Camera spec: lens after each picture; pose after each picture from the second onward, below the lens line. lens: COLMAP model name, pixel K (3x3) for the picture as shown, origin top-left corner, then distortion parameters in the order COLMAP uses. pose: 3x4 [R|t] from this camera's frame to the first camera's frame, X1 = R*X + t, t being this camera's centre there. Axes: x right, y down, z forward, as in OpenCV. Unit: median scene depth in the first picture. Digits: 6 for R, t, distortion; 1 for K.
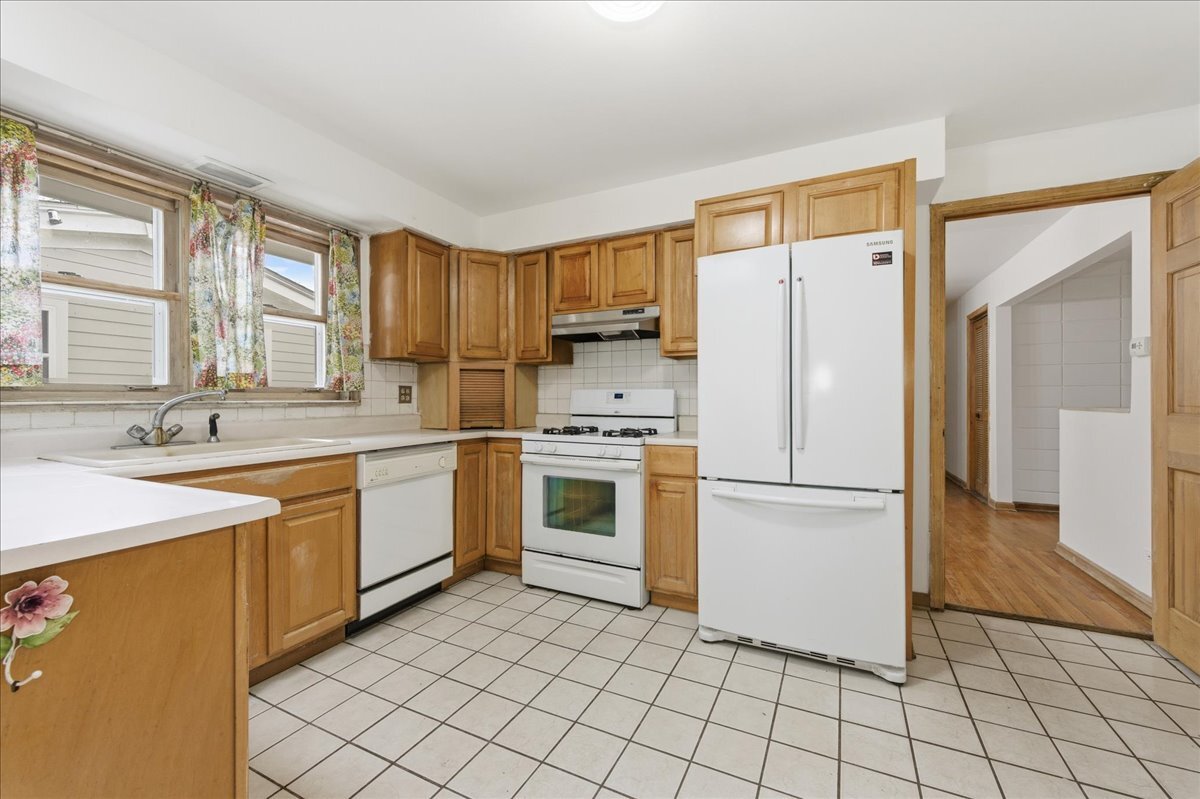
lens RADIAL K [[472.9, 0, 604.7], [0, 472.9, 399.2], [0, 0, 1]] dist [0.001568, -0.000787]
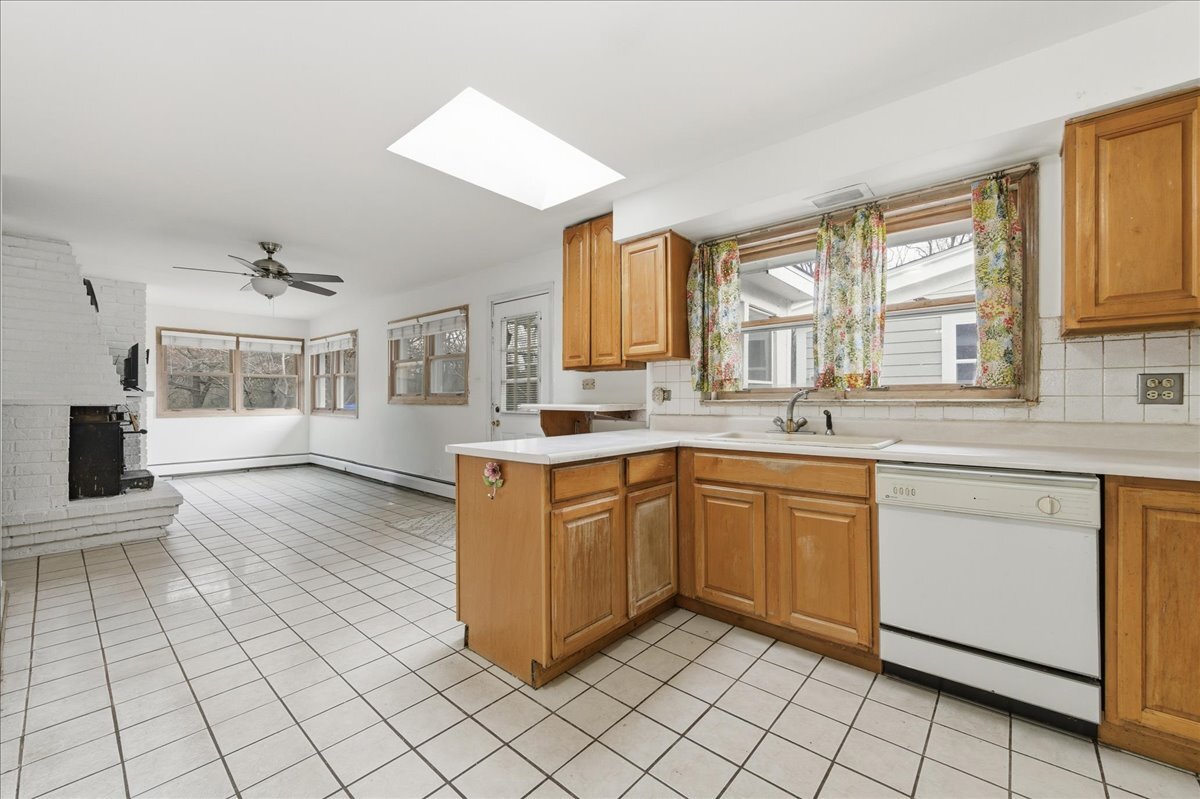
lens RADIAL K [[472.9, 0, 606.2], [0, 472.9, 401.3], [0, 0, 1]] dist [0.001568, -0.000787]
pose [[-0.247672, 0.001422, -0.968843, 0.369224], [0.001301, 0.999999, 0.001135, 0.004980], [0.968843, -0.000979, -0.247673, 0.640835]]
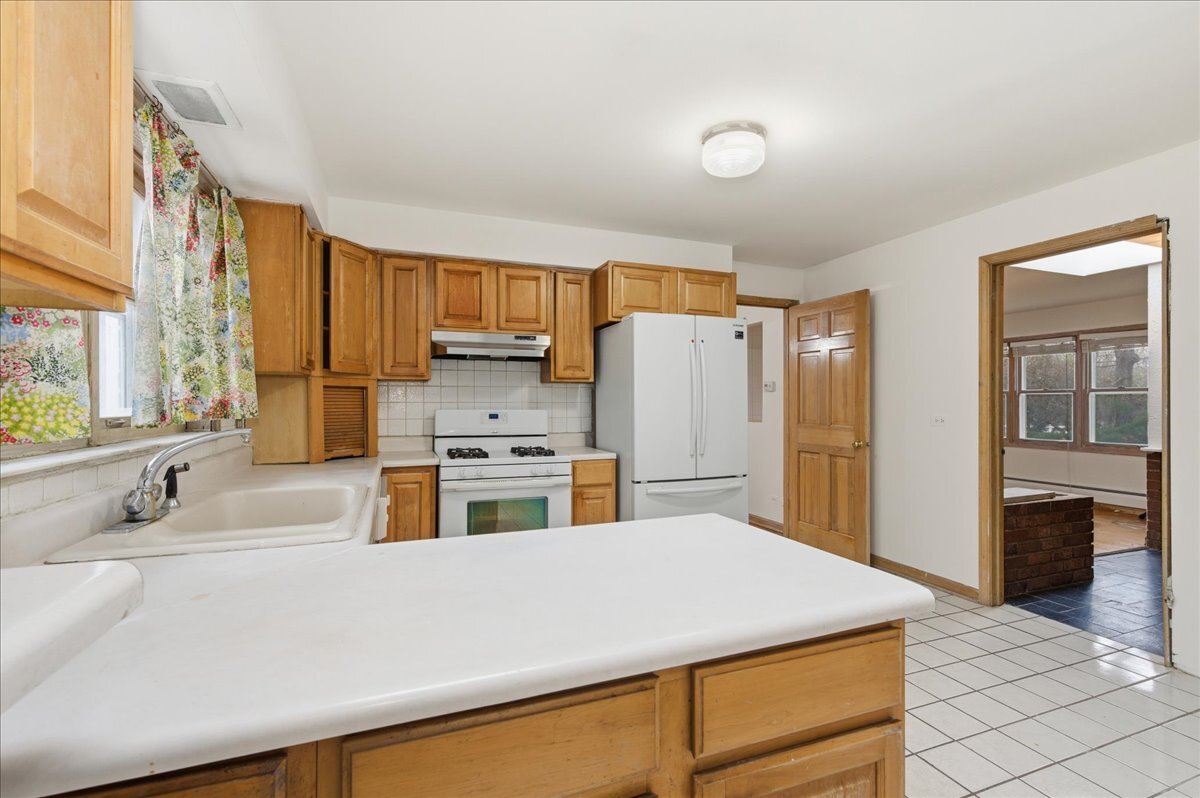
lens RADIAL K [[532.6, 0, 598.8], [0, 532.6, 397.2], [0, 0, 1]] dist [0.000062, 0.000387]
pose [[0.684854, 0.007608, 0.728641, -0.812757], [-0.000980, 0.999954, -0.009519, -0.046043], [-0.728680, 0.005805, 0.684830, 0.063823]]
